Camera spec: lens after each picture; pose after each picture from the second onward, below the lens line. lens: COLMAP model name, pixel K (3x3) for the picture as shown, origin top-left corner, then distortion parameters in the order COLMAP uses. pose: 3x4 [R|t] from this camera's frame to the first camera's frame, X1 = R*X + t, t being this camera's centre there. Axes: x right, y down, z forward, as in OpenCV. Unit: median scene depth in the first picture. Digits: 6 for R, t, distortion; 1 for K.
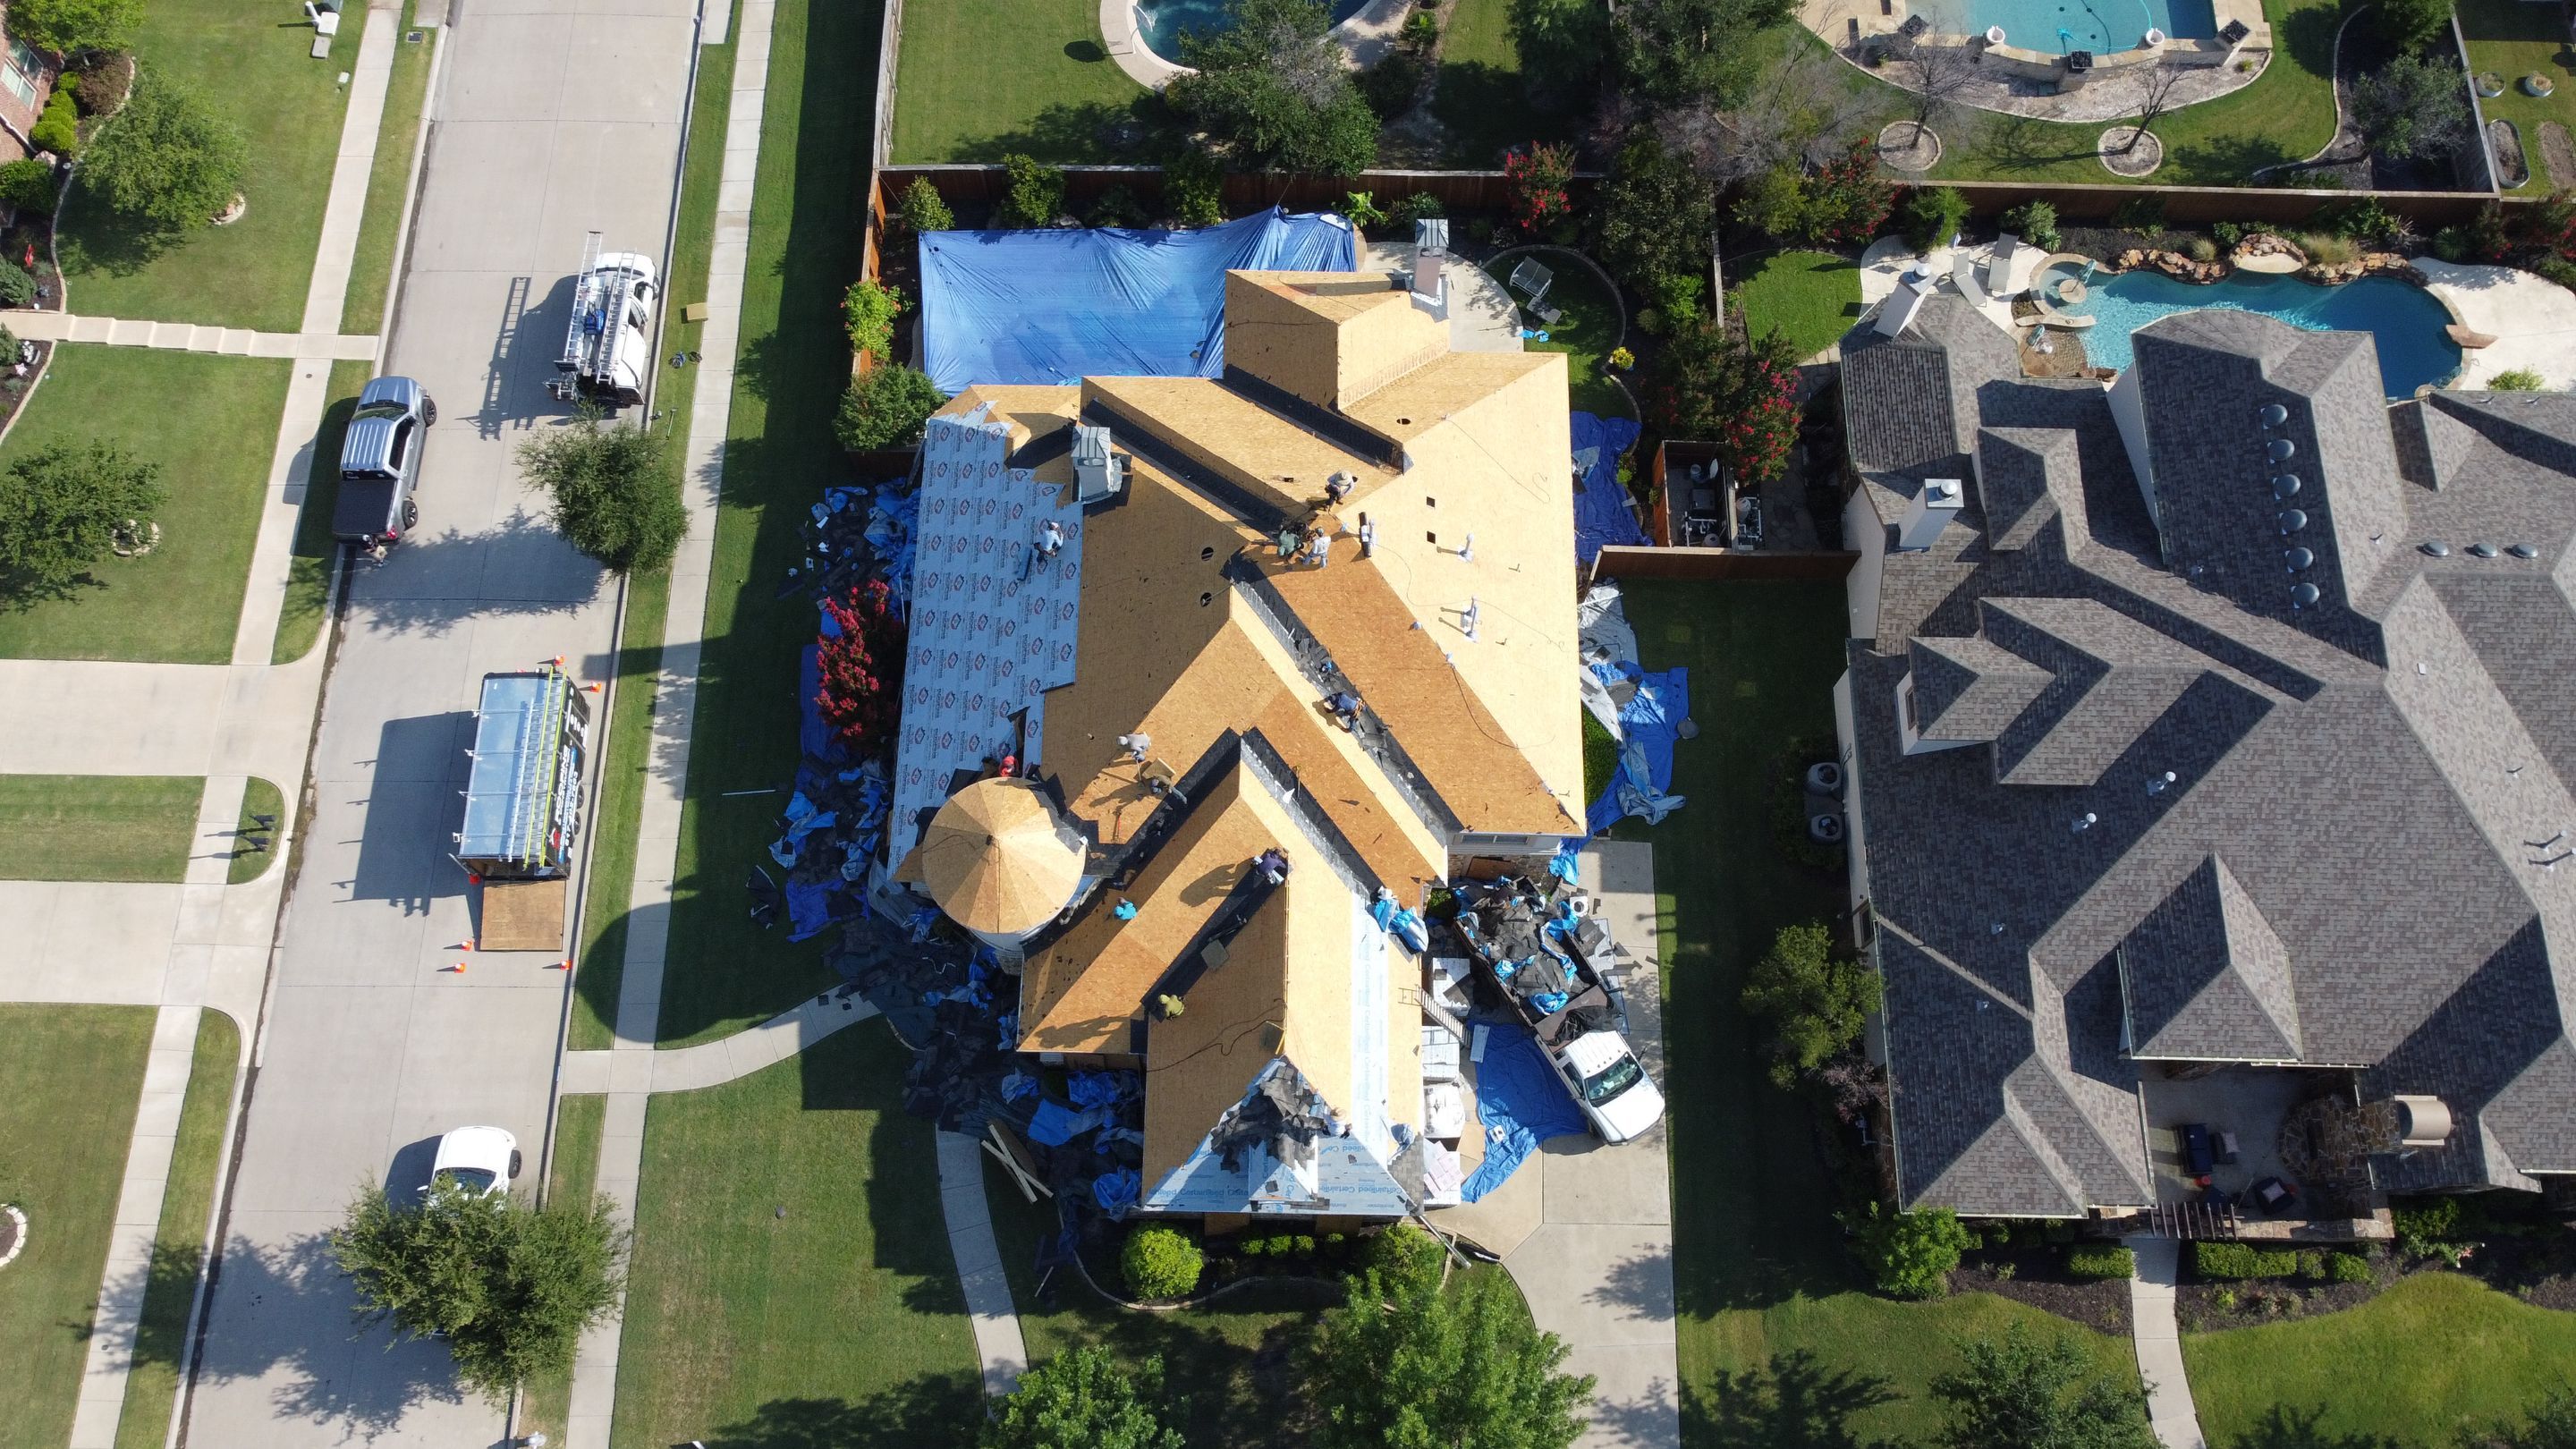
lens RADIAL K [[1956.5, 0, 1284.7], [0, 1956.5, 711.0], [0, 0, 1]] dist [0.001258, -0.007025]
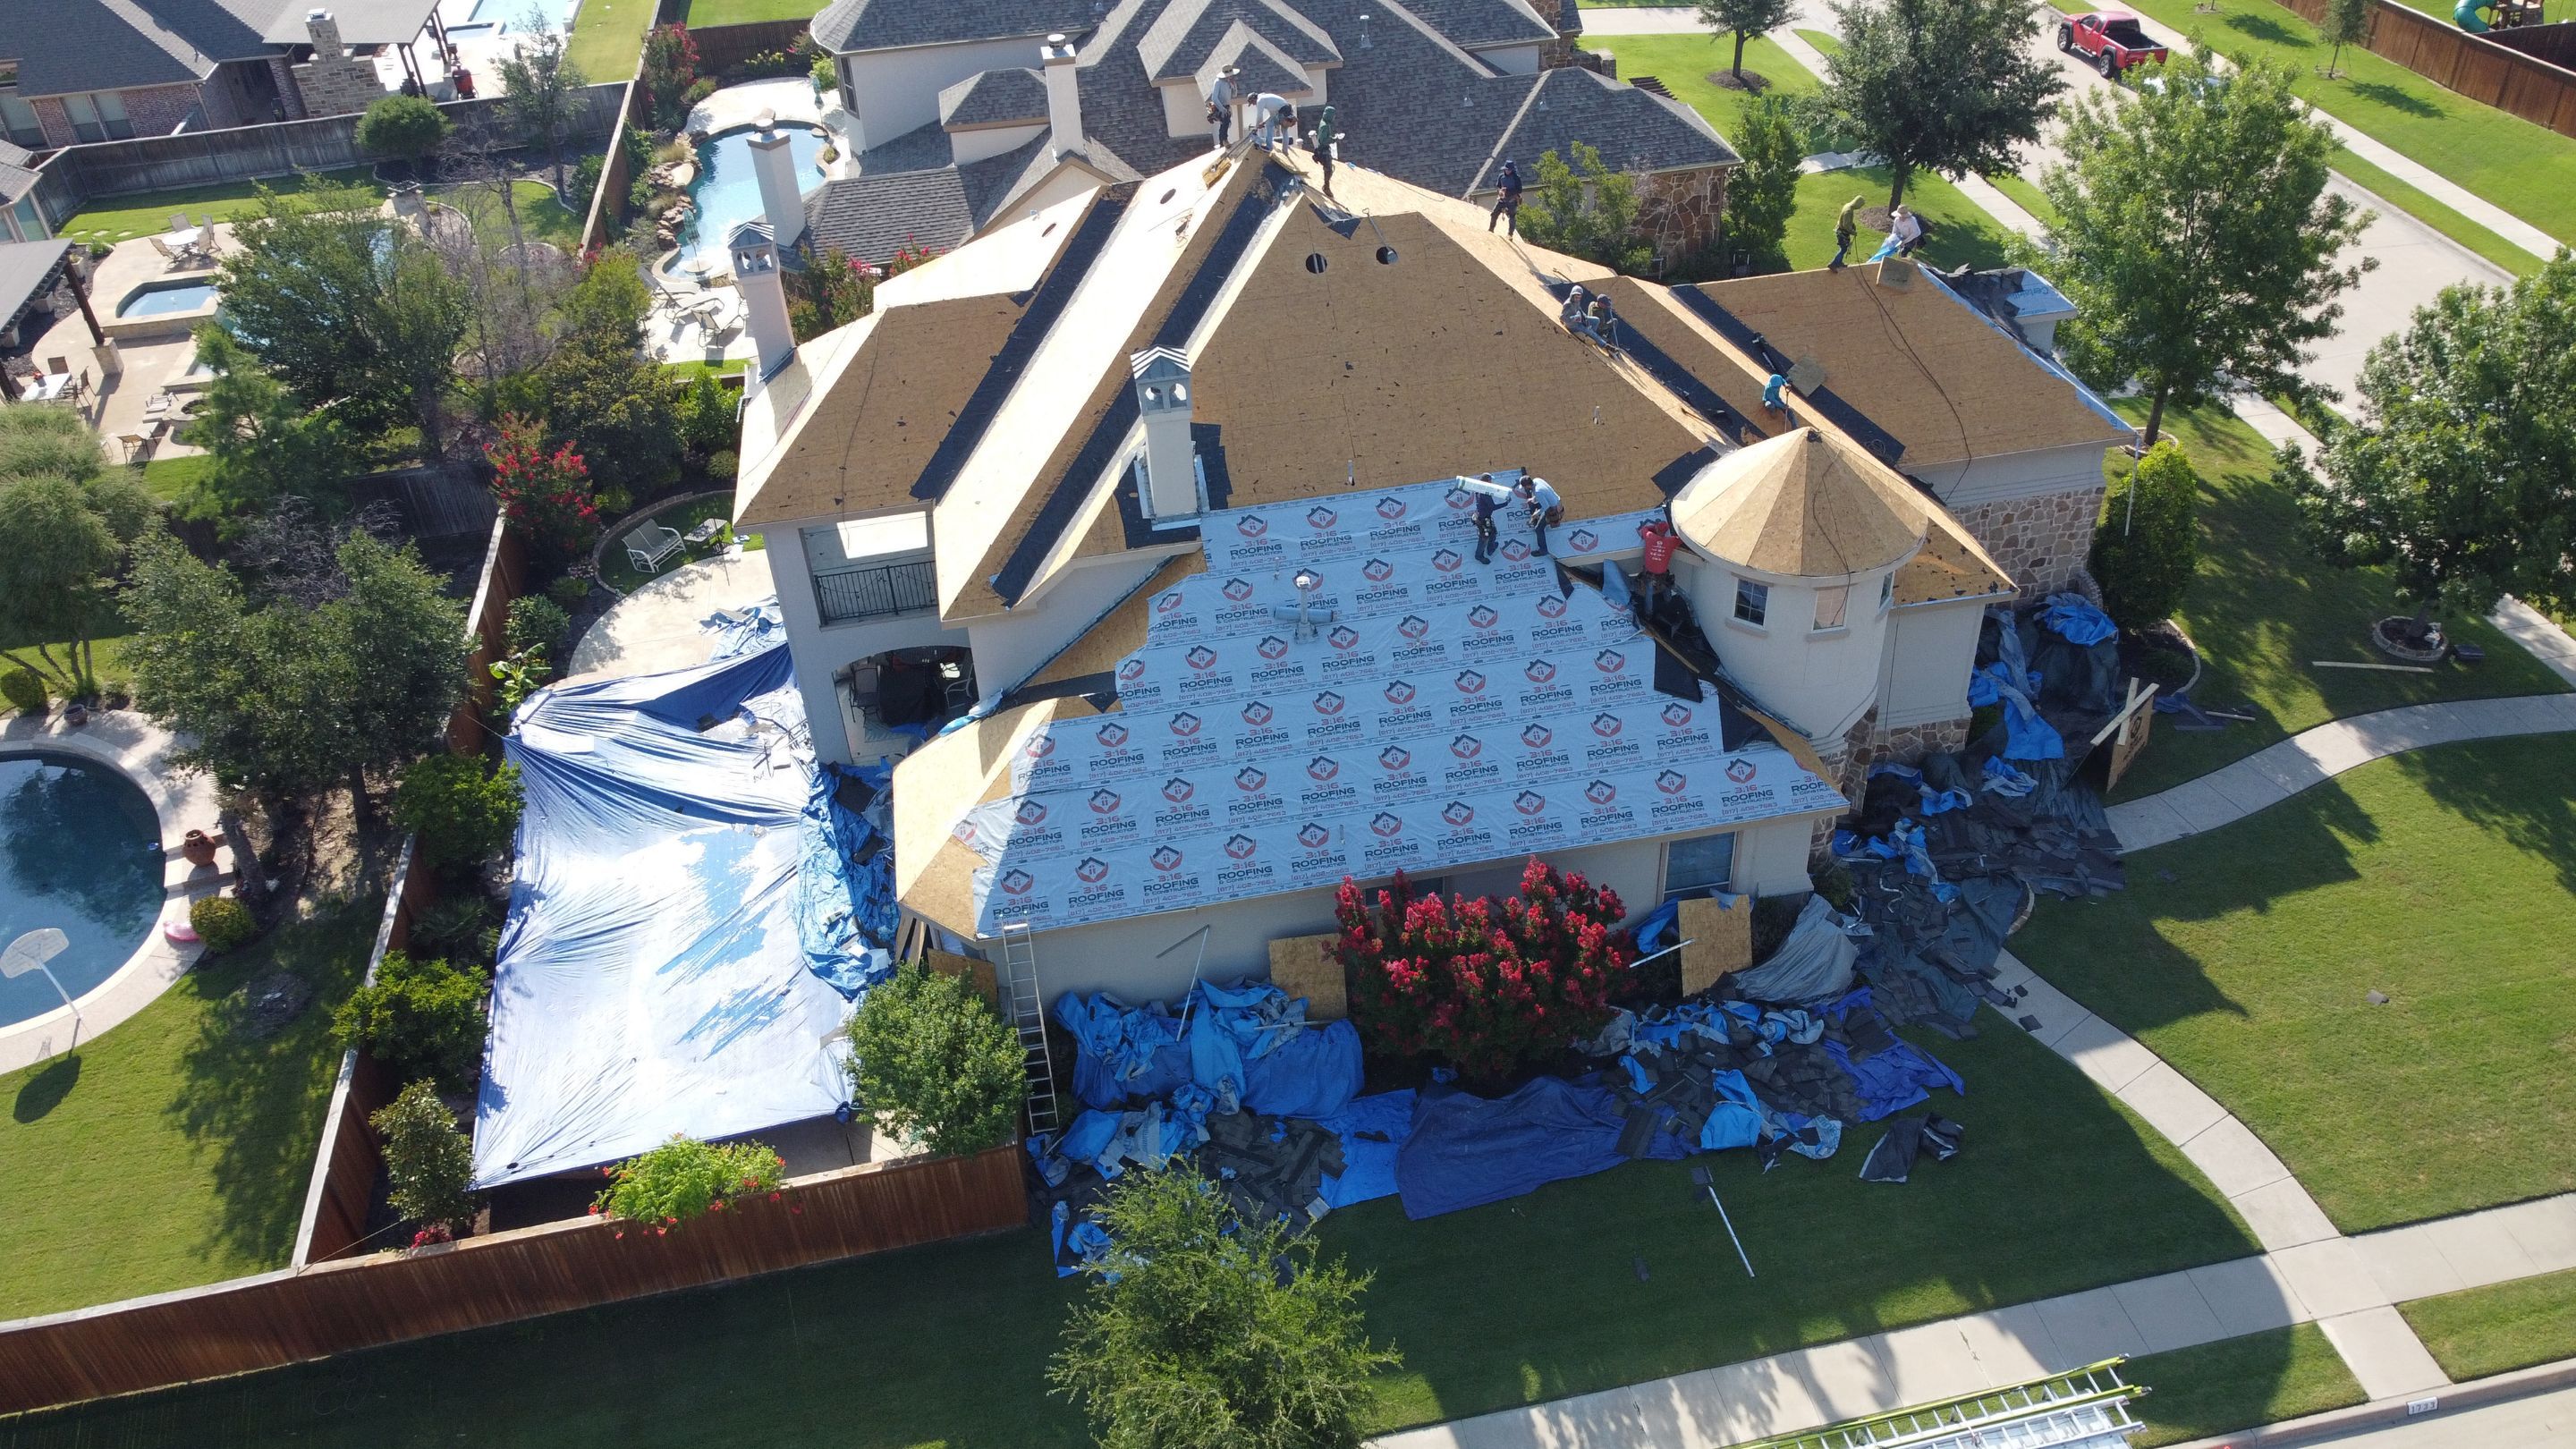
lens RADIAL K [[1956.5, 0, 1279.2], [0, 1956.5, 703.6], [0, 0, 1]] dist [0.001258, -0.007025]
pose [[-0.188300, -0.579399, 0.792994, -0.613657], [0.936903, 0.136183, 0.321974, -0.267398], [-0.294544, 0.803586, 0.517197, 0.704565]]
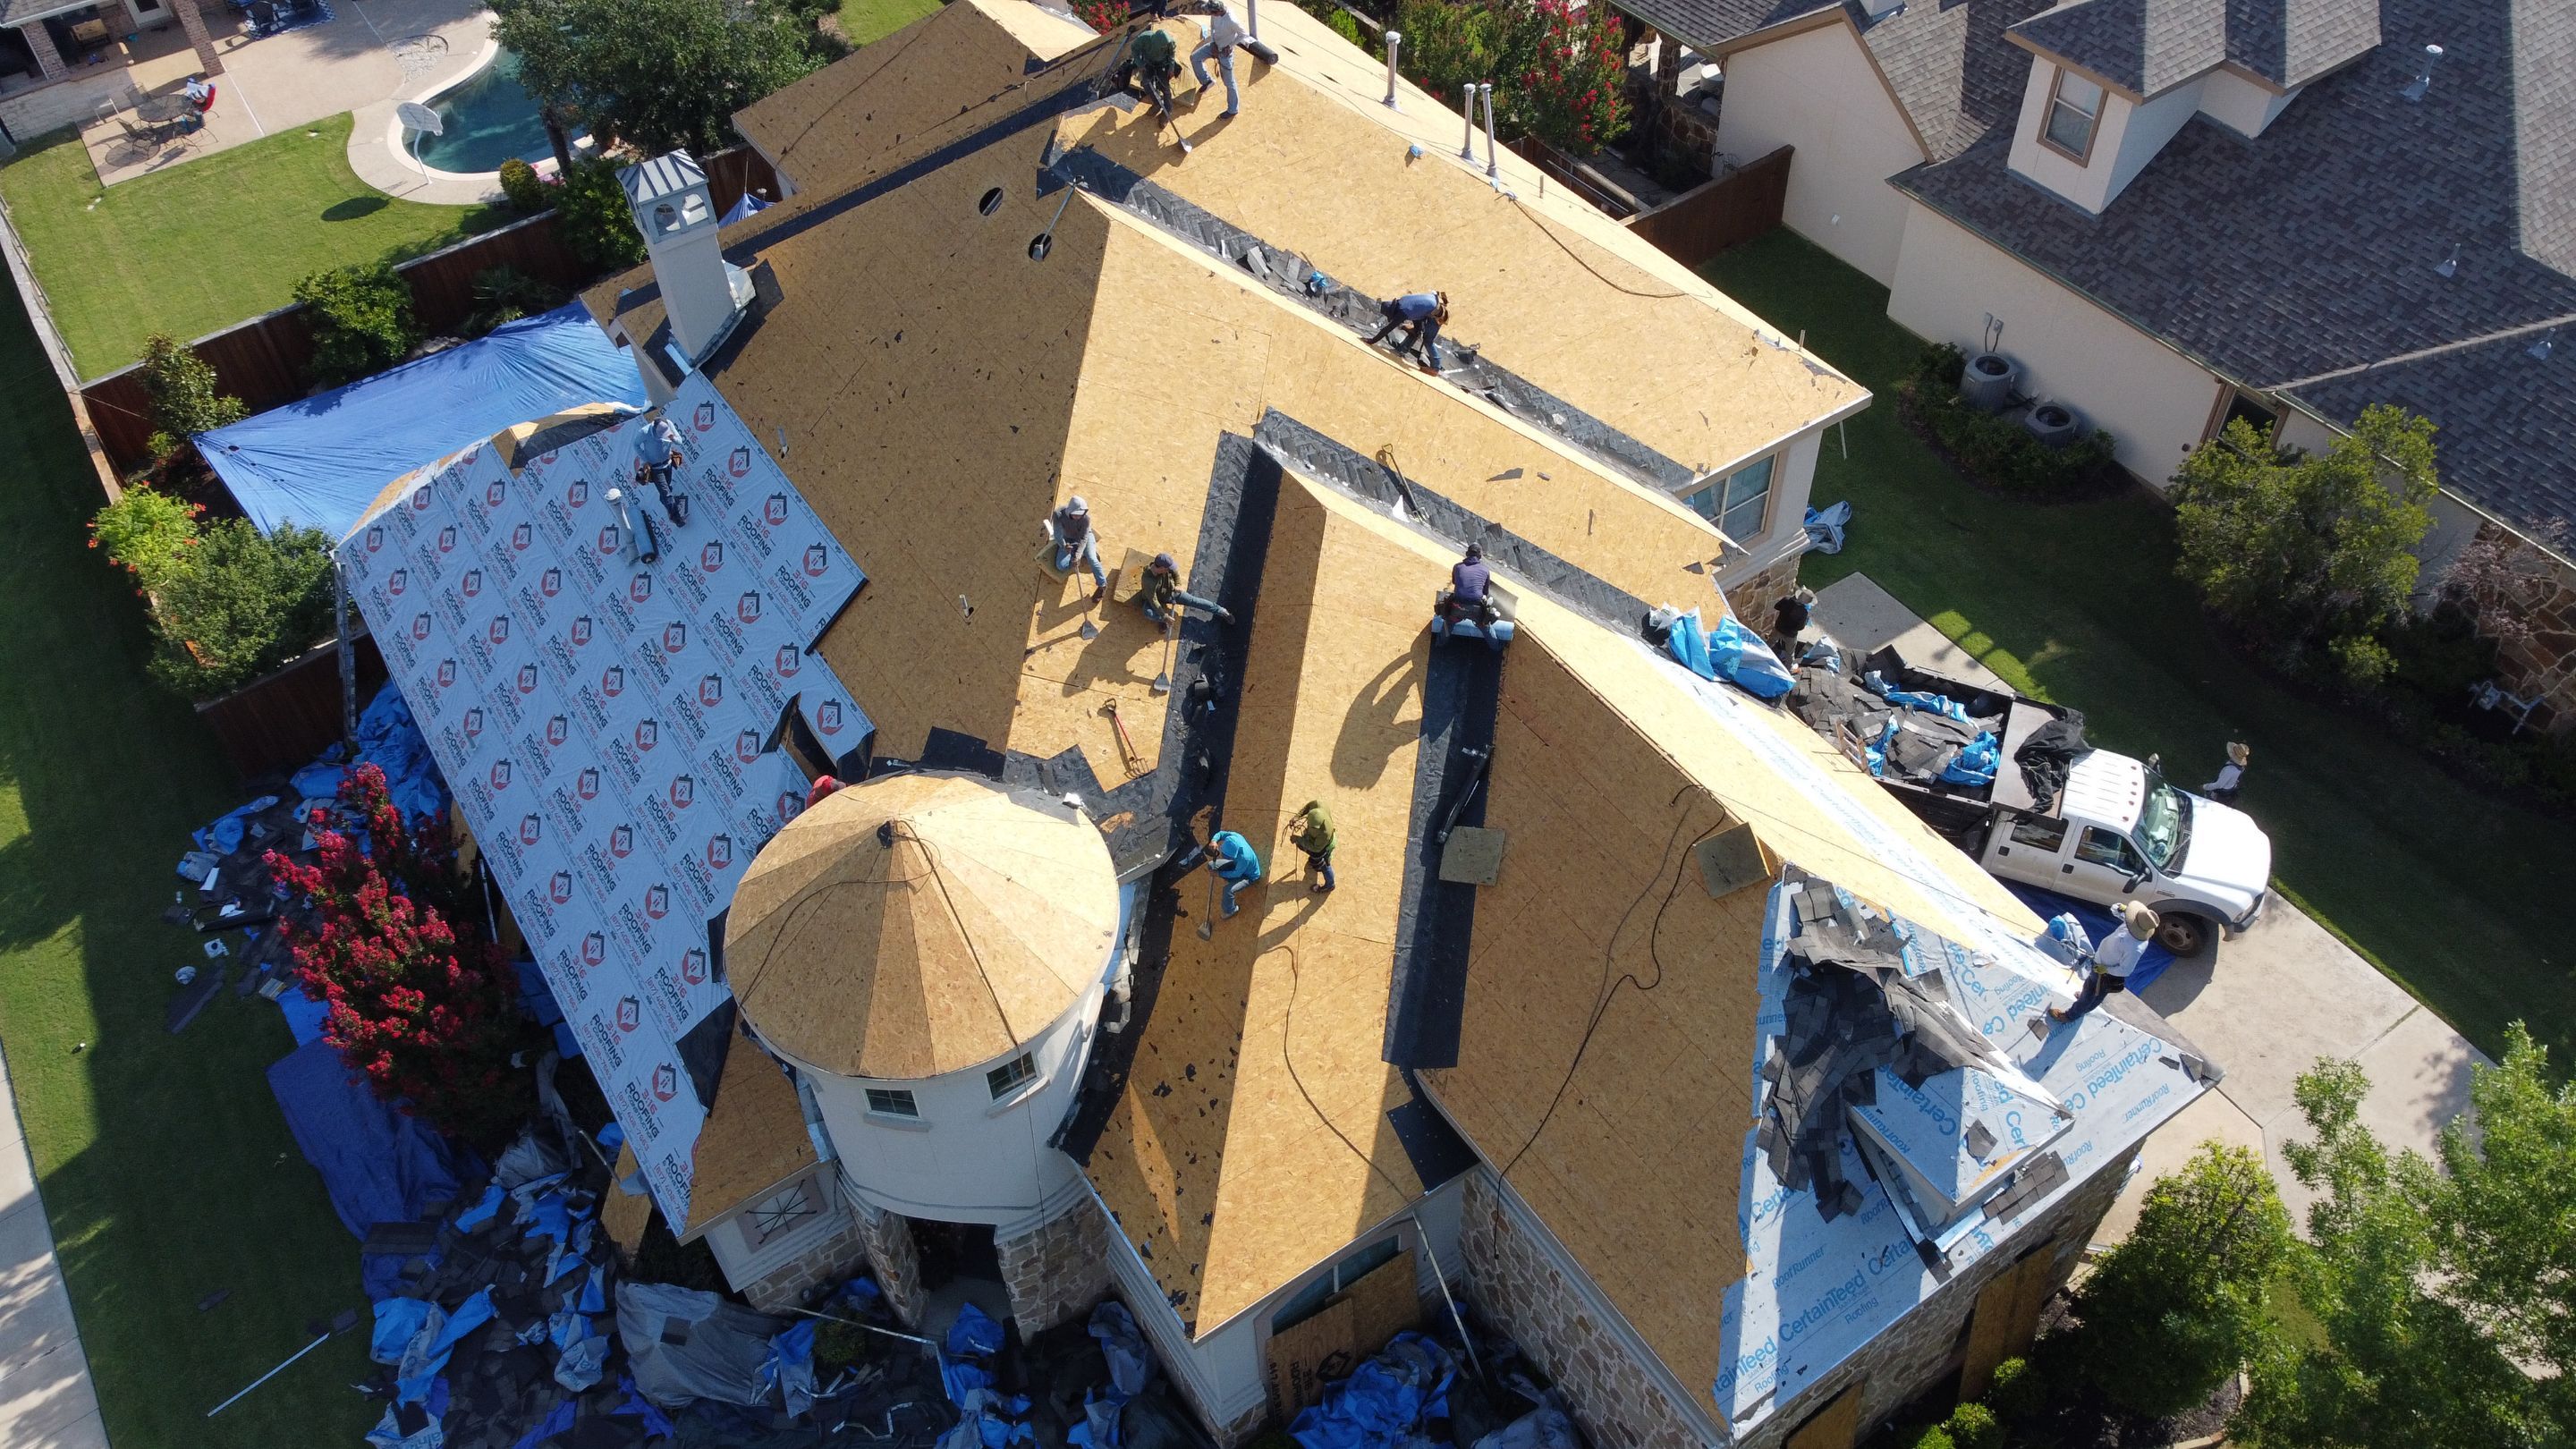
lens RADIAL K [[1956.5, 0, 1283.9], [0, 1956.5, 708.0], [0, 0, 1]] dist [0.001258, -0.007025]
pose [[0.820239, -0.438810, 0.366951, -0.196956], [0.549421, 0.782901, -0.291896, 0.185667], [-0.159199, 0.441035, 0.883257, 0.556329]]
